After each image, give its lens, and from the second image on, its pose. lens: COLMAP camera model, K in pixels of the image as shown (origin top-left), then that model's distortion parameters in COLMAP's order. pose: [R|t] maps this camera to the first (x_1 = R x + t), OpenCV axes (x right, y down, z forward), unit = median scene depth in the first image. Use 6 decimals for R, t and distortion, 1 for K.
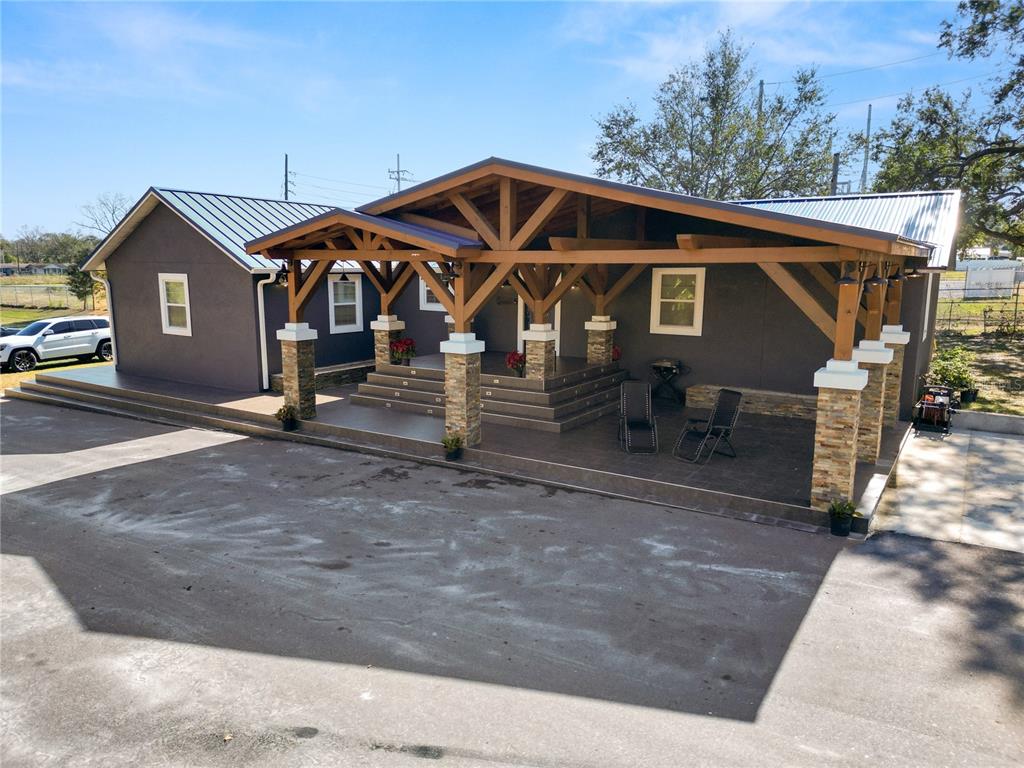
lens RADIAL K [[719.4, 0, 512.0], [0, 719.4, 384.0], [0, 0, 1]] dist [0.081082, -0.093509]
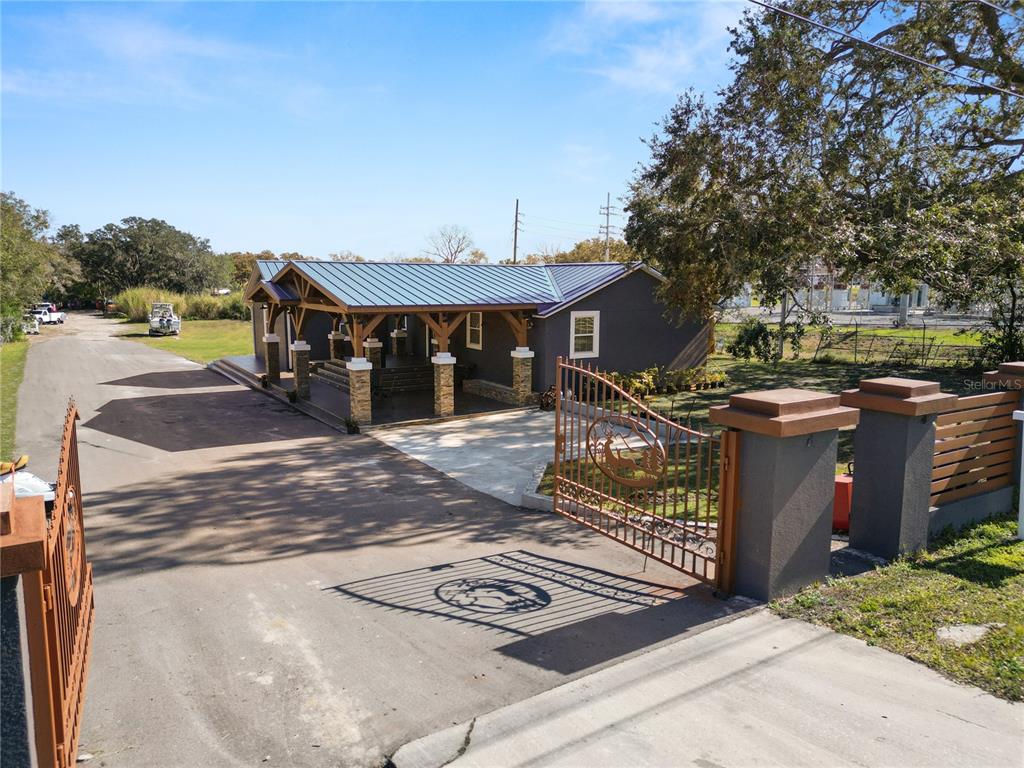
lens RADIAL K [[719.4, 0, 512.0], [0, 719.4, 384.0], [0, 0, 1]] dist [0.081082, -0.093509]
pose [[0.902733, 0.061440, -0.425791, 1.459264], [-0.070409, 0.997504, -0.005340, 0.021793], [0.424400, 0.034800, 0.904806, -0.651396]]
